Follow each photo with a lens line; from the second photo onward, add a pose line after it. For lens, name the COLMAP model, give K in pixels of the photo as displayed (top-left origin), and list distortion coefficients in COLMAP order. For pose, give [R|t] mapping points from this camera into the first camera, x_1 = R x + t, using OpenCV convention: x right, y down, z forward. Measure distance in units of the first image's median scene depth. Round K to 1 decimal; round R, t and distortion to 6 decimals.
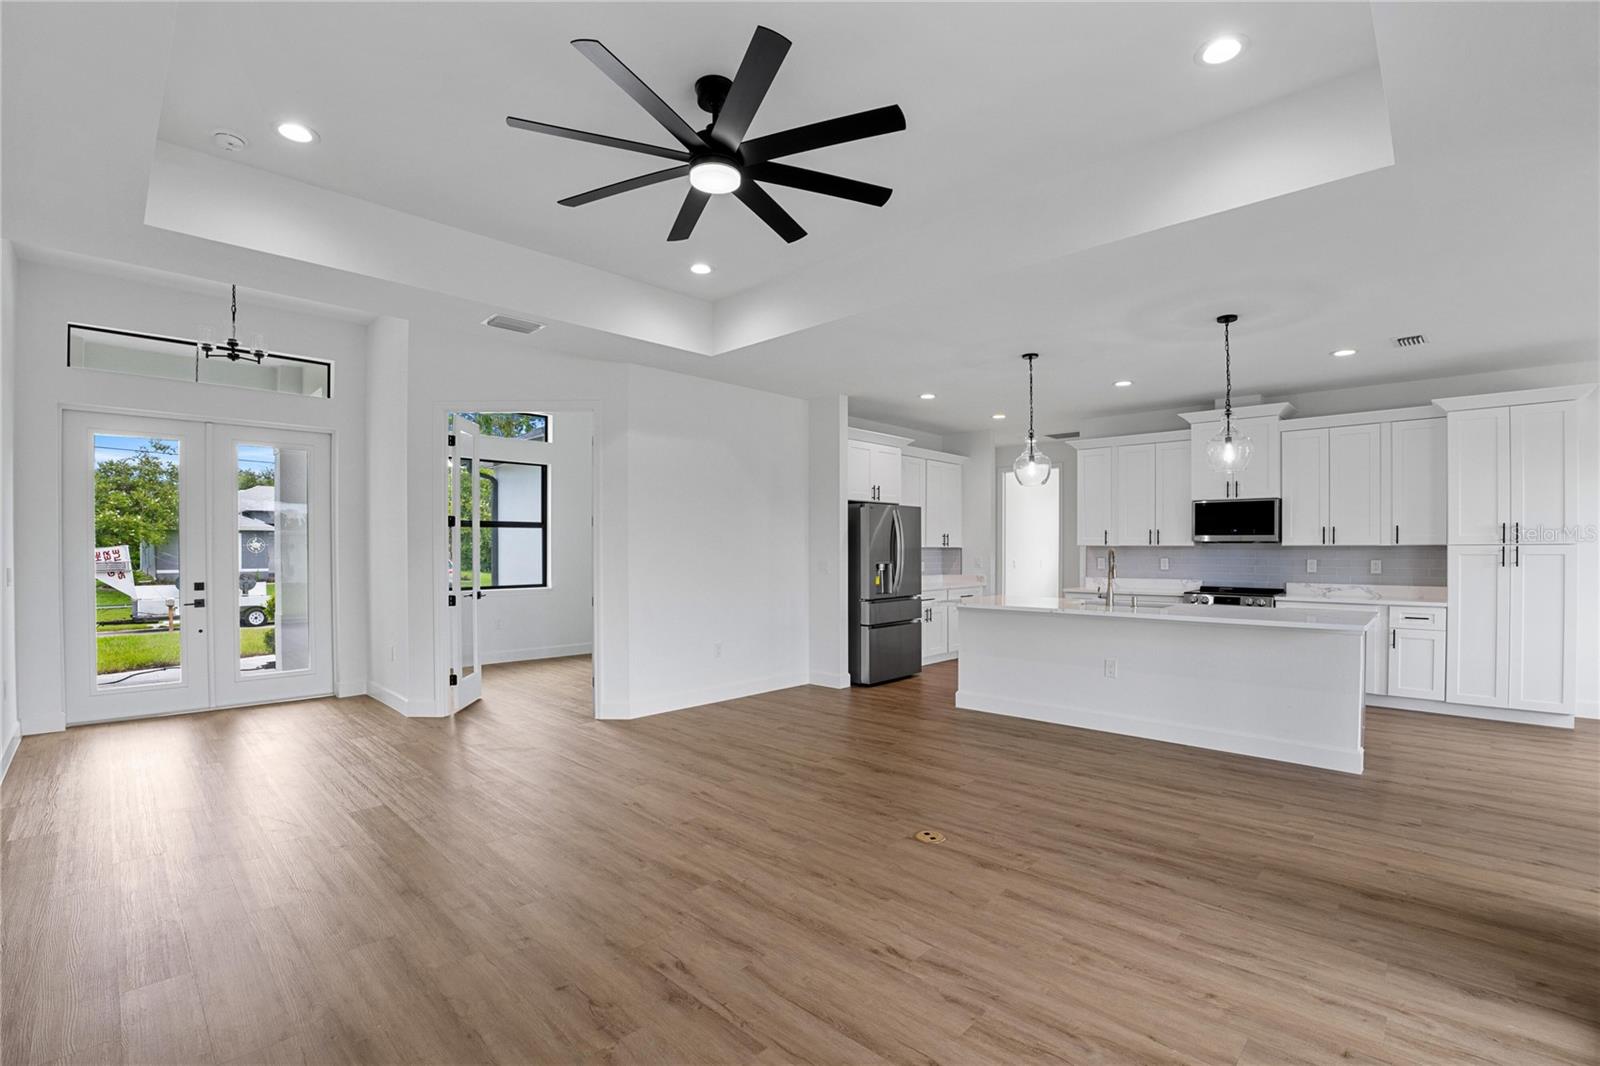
lens RADIAL K [[712.3, 0, 816.1], [0, 712.3, 550.2], [0, 0, 1]] dist [-0.054940, 0.000107]
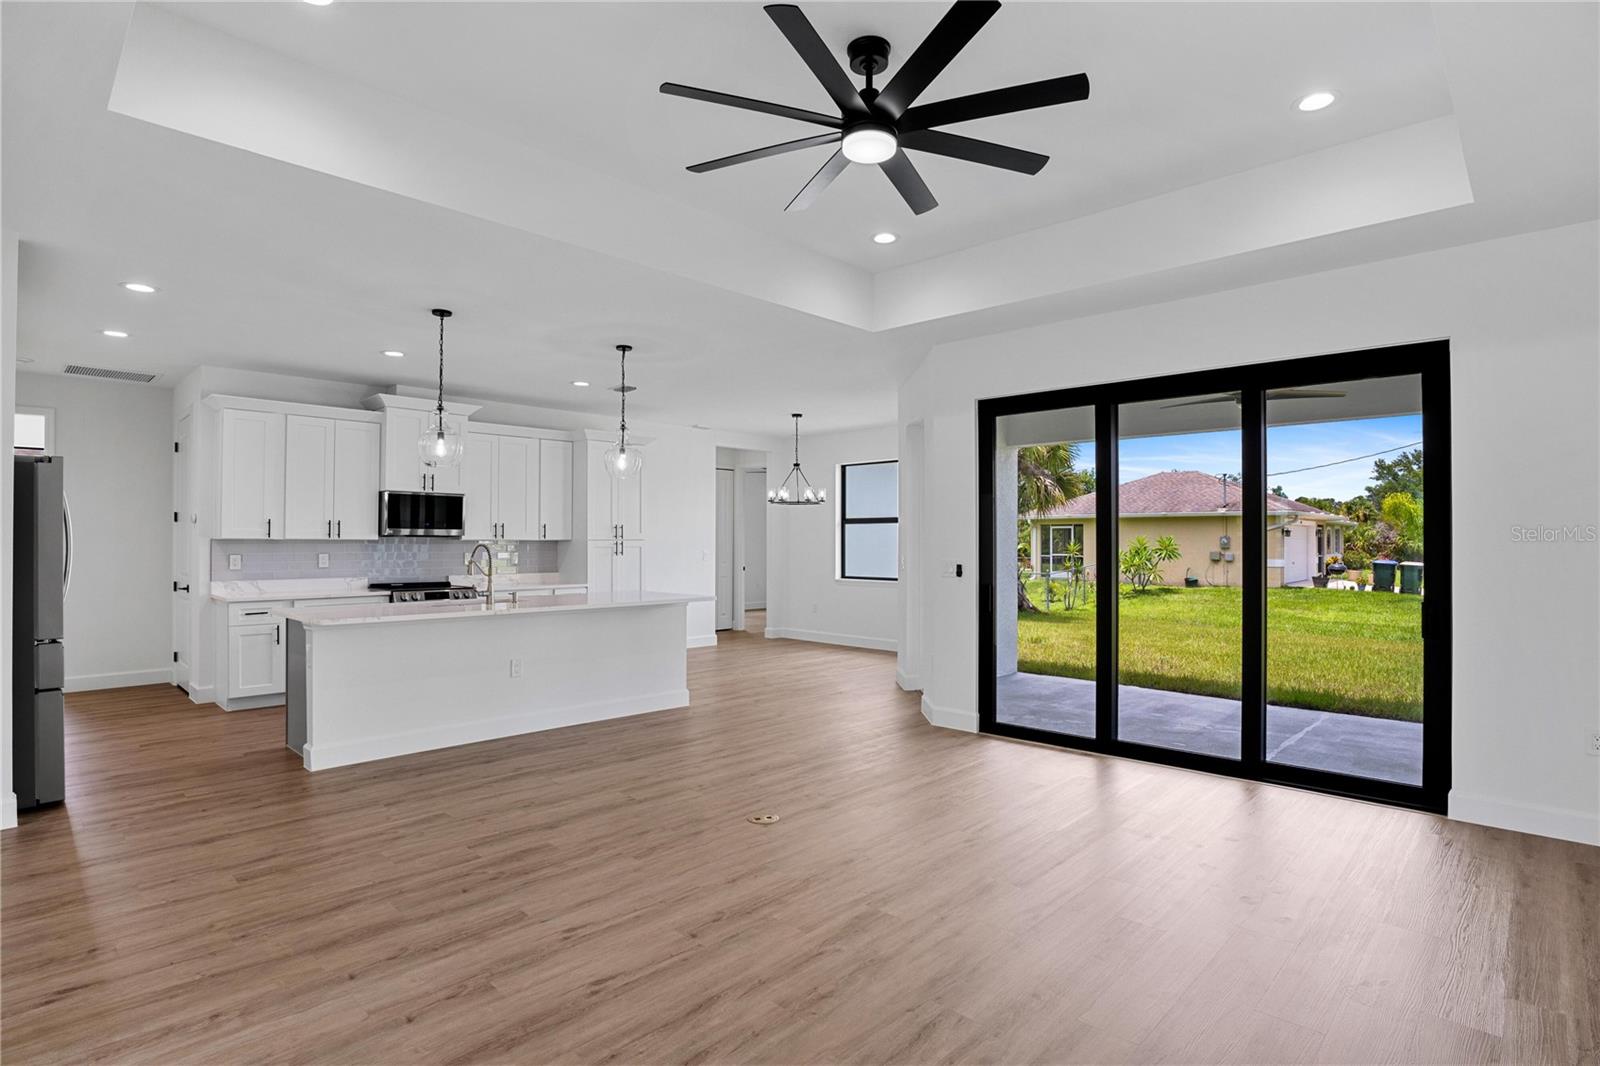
lens RADIAL K [[802.0, 0, 797.1], [0, 802.0, 539.8], [0, 0, 1]] dist [-0.052515, 0.019596]
pose [[0.017137, 0.003861, 0.999846, -0.508546], [0.001228, 0.999992, -0.003882, -0.001347], [-0.999852, 0.001294, 0.017132, 0.462719]]
